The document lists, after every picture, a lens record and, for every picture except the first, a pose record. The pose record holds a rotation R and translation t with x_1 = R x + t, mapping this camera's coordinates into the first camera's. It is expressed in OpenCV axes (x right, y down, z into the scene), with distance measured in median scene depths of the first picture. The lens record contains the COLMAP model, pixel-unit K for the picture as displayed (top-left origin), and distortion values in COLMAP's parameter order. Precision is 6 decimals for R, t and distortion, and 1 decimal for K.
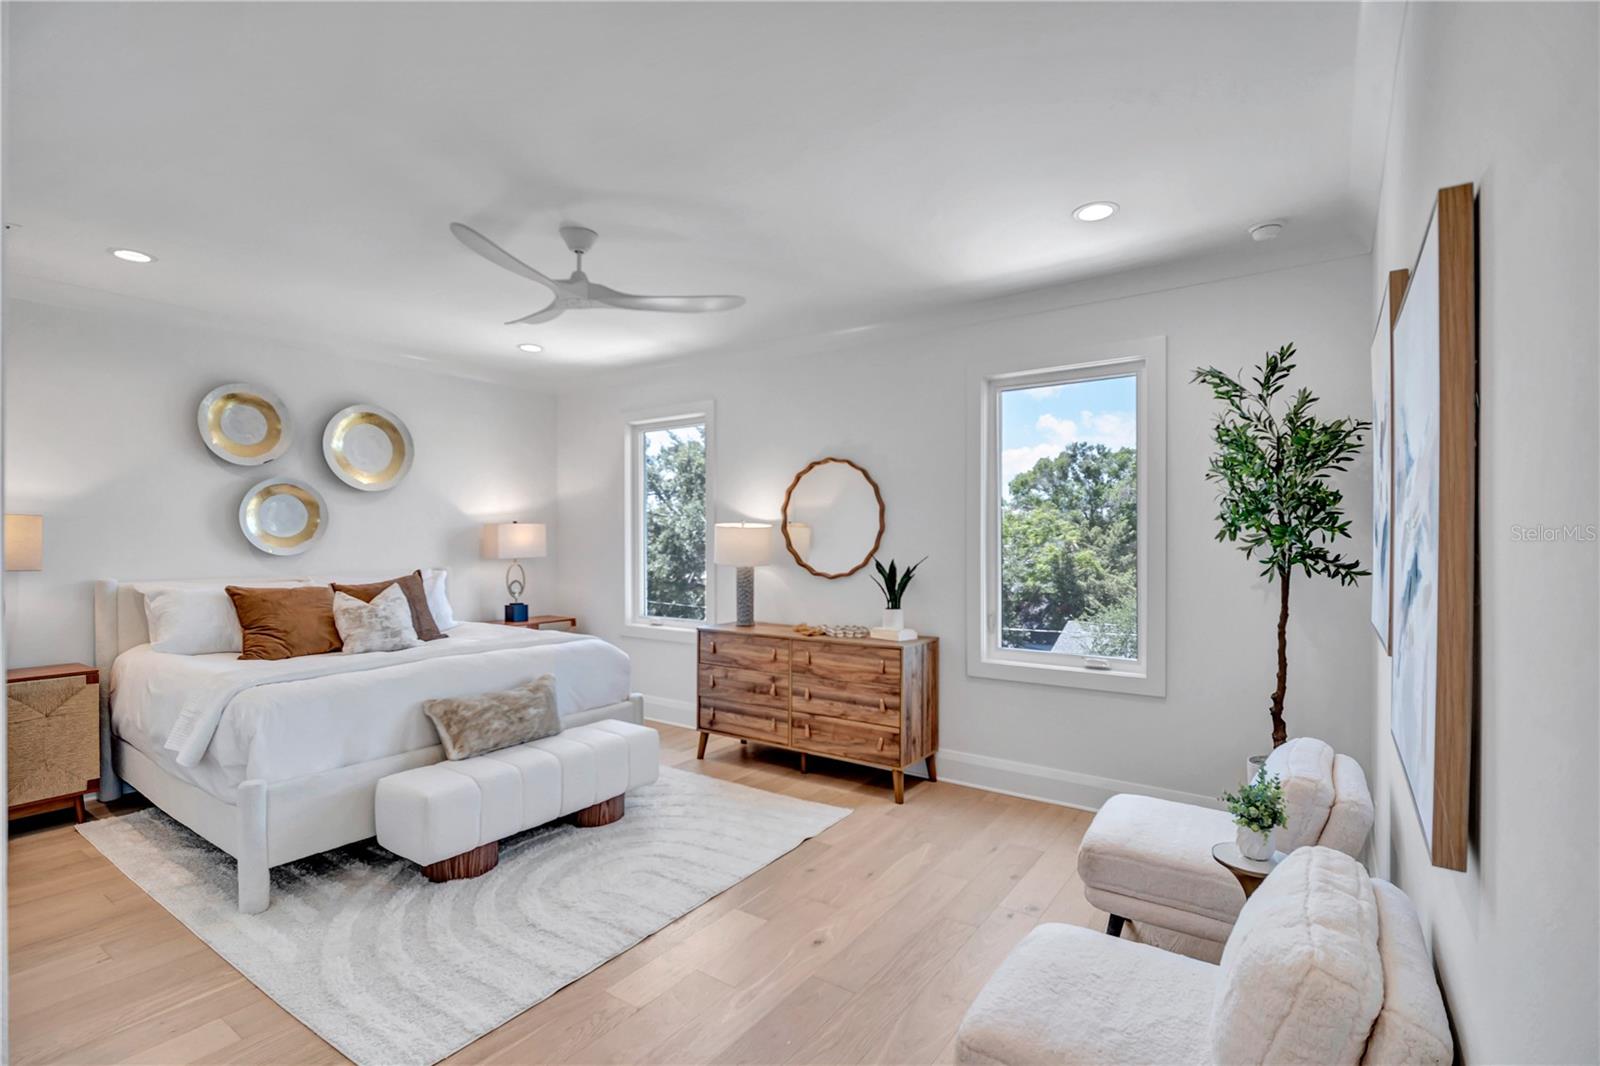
lens RADIAL K [[742.7, 0, 807.4], [0, 742.7, 537.3], [0, 0, 1]] dist [-0.001364, -0.006068]
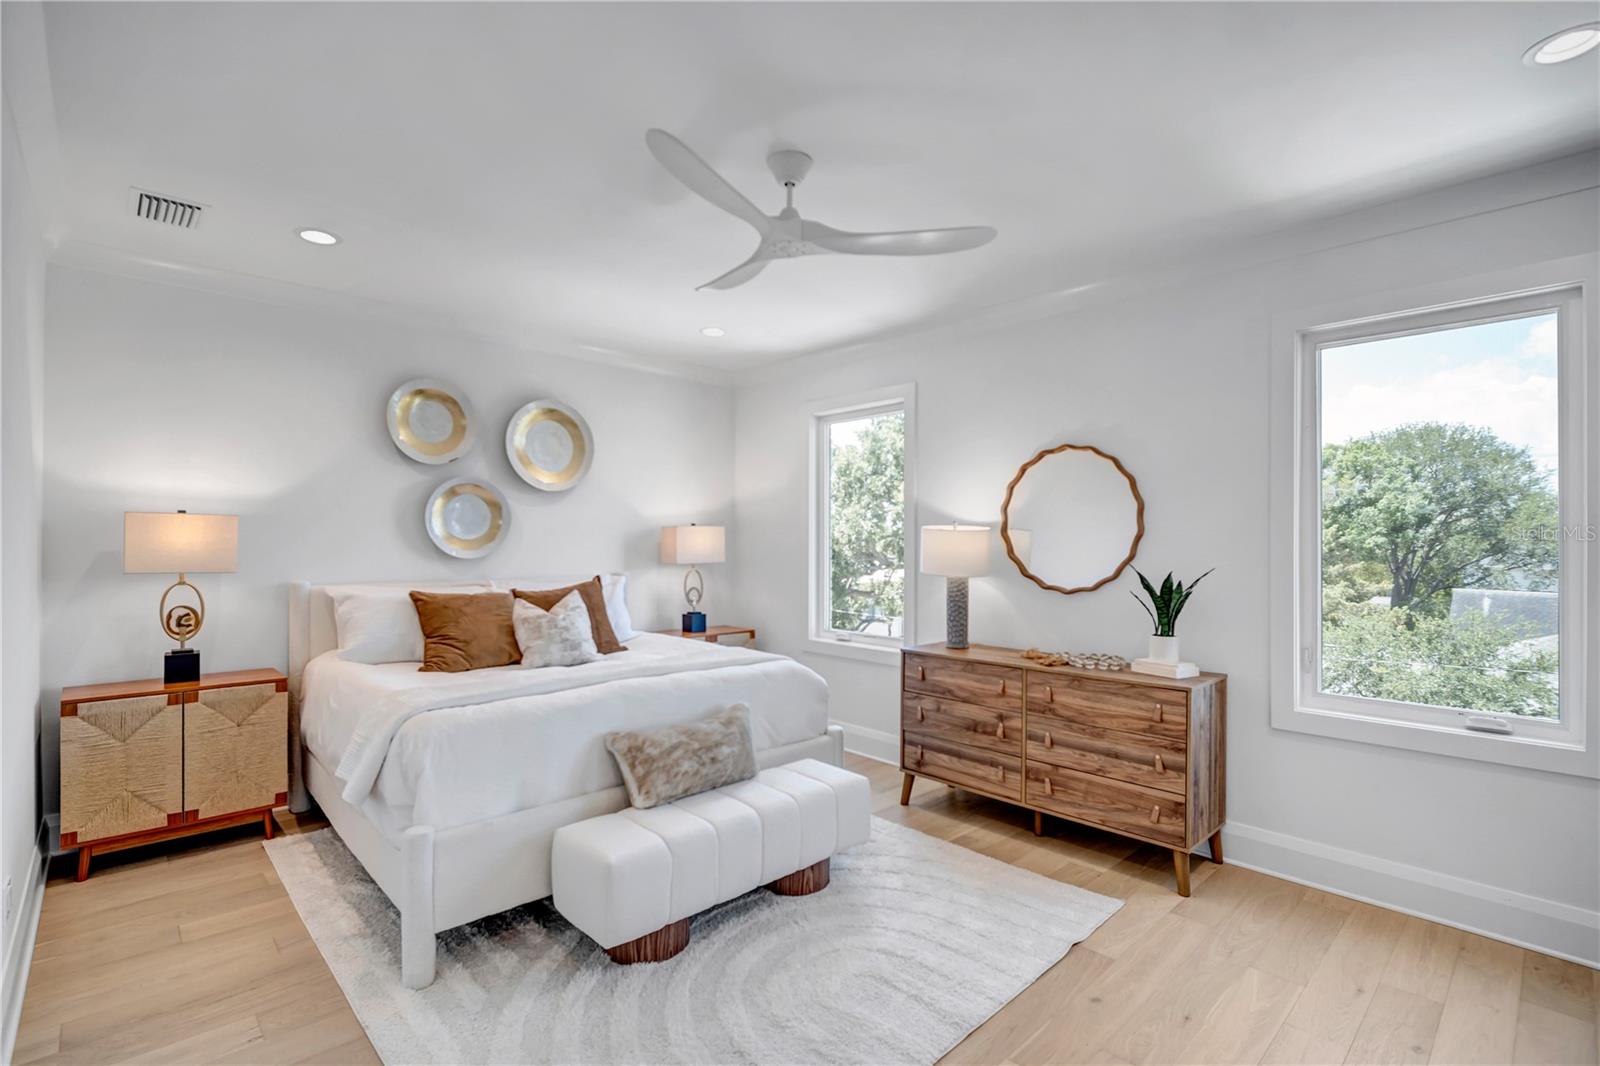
lens RADIAL K [[742.7, 0, 801.0], [0, 742.7, 538.1], [0, 0, 1]] dist [-0.001364, -0.006068]
pose [[0.978204, 0.004460, -0.207598, -0.107089], [-0.005667, 0.999970, -0.005217, 0.000873], [0.207568, 0.006280, 0.978200, 0.186906]]
